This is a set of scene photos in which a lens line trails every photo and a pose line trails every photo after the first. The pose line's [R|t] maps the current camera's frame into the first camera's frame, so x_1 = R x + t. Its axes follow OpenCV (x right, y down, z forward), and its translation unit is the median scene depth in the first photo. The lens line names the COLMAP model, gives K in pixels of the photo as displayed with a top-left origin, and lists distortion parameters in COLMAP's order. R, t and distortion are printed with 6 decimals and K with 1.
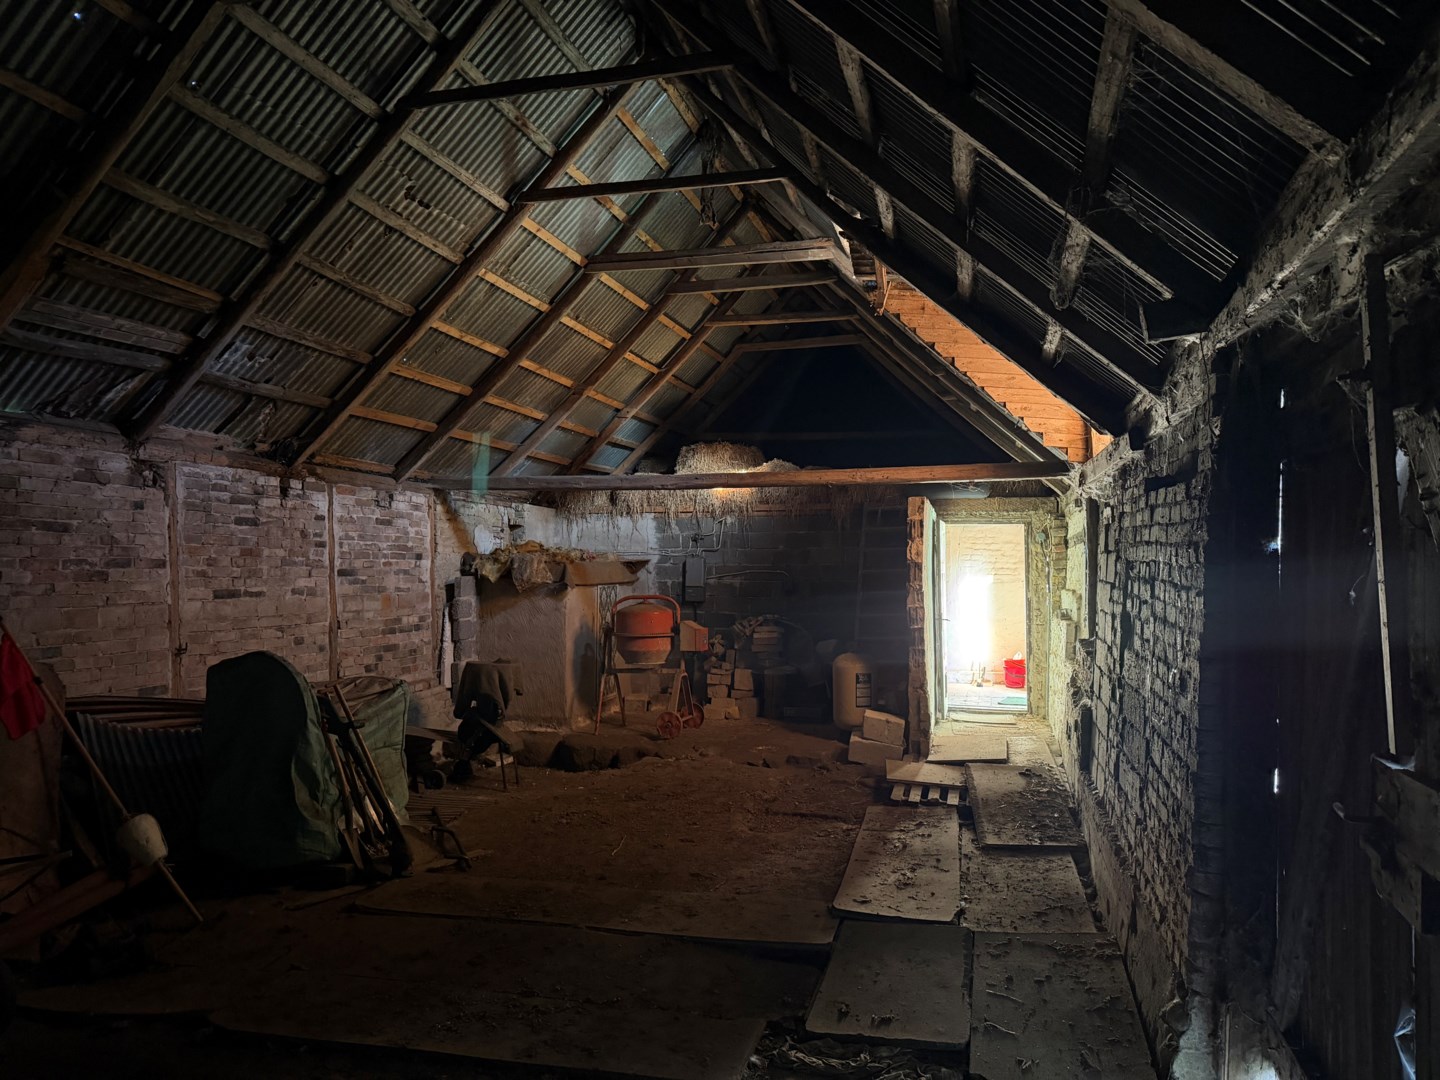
lens RADIAL K [[992.7, 0, 720.0], [0, 992.7, 540.0], [0, 0, 1]] dist [-0.002305, -0.002206]
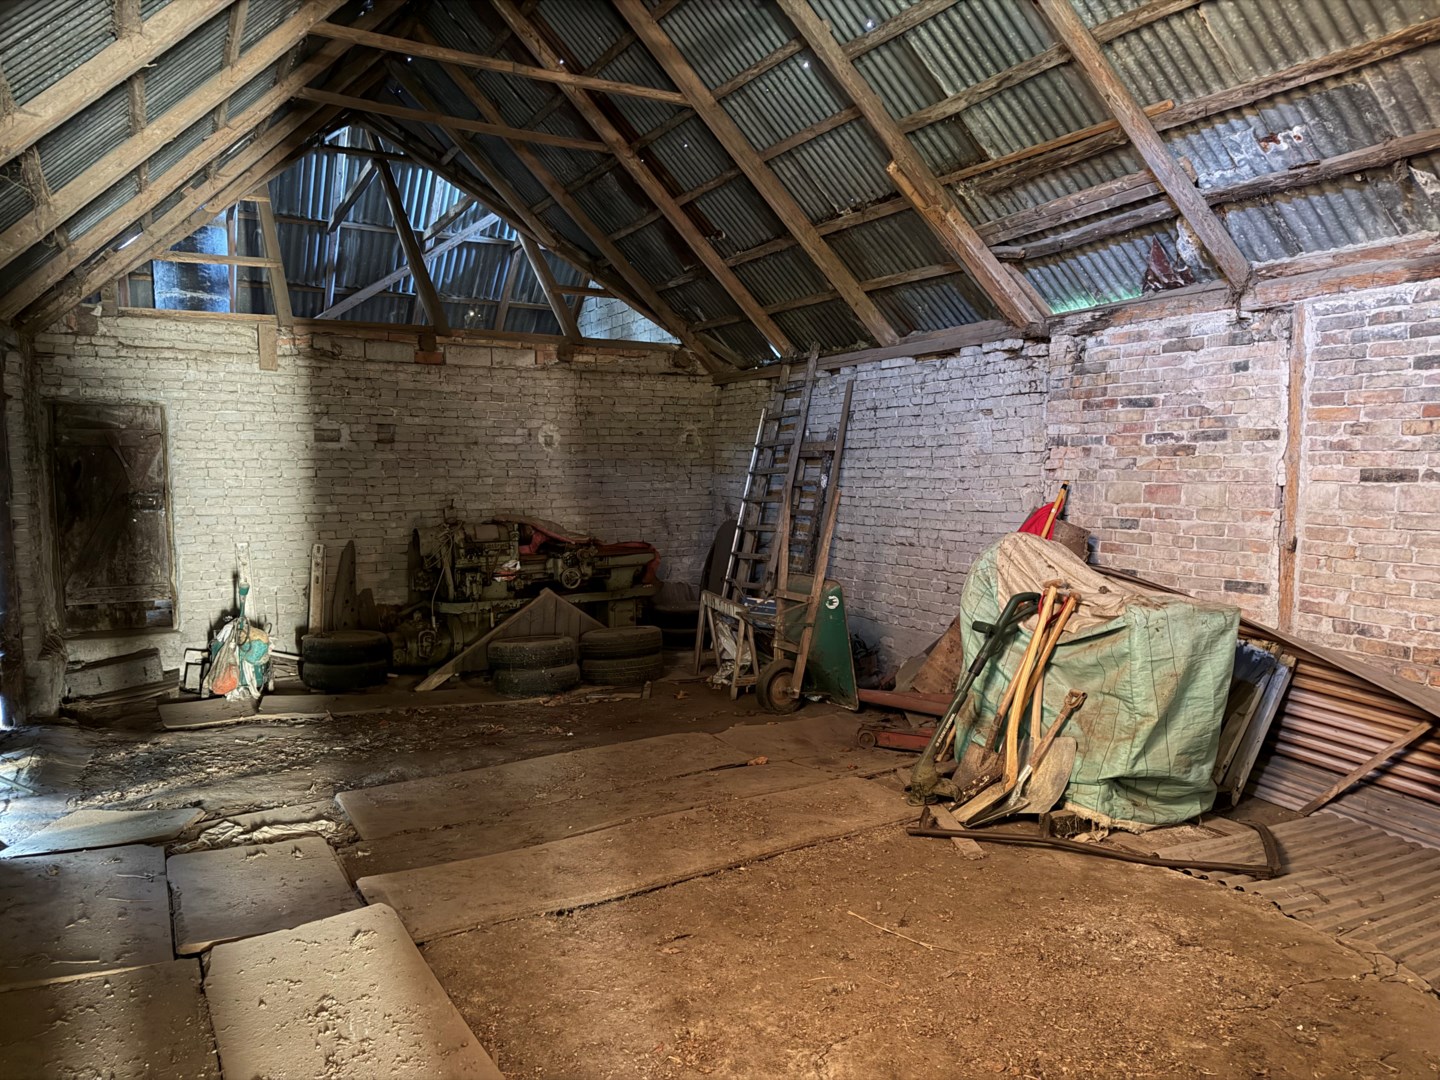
lens RADIAL K [[992.7, 0, 720.0], [0, 992.7, 540.0], [0, 0, 1]] dist [-0.002305, -0.002206]
pose [[-0.707865, 0.052724, -0.704377, 0.345666], [0.021747, 0.998364, 0.052874, 0.060680], [0.706013, 0.022109, -0.707854, 1.328904]]
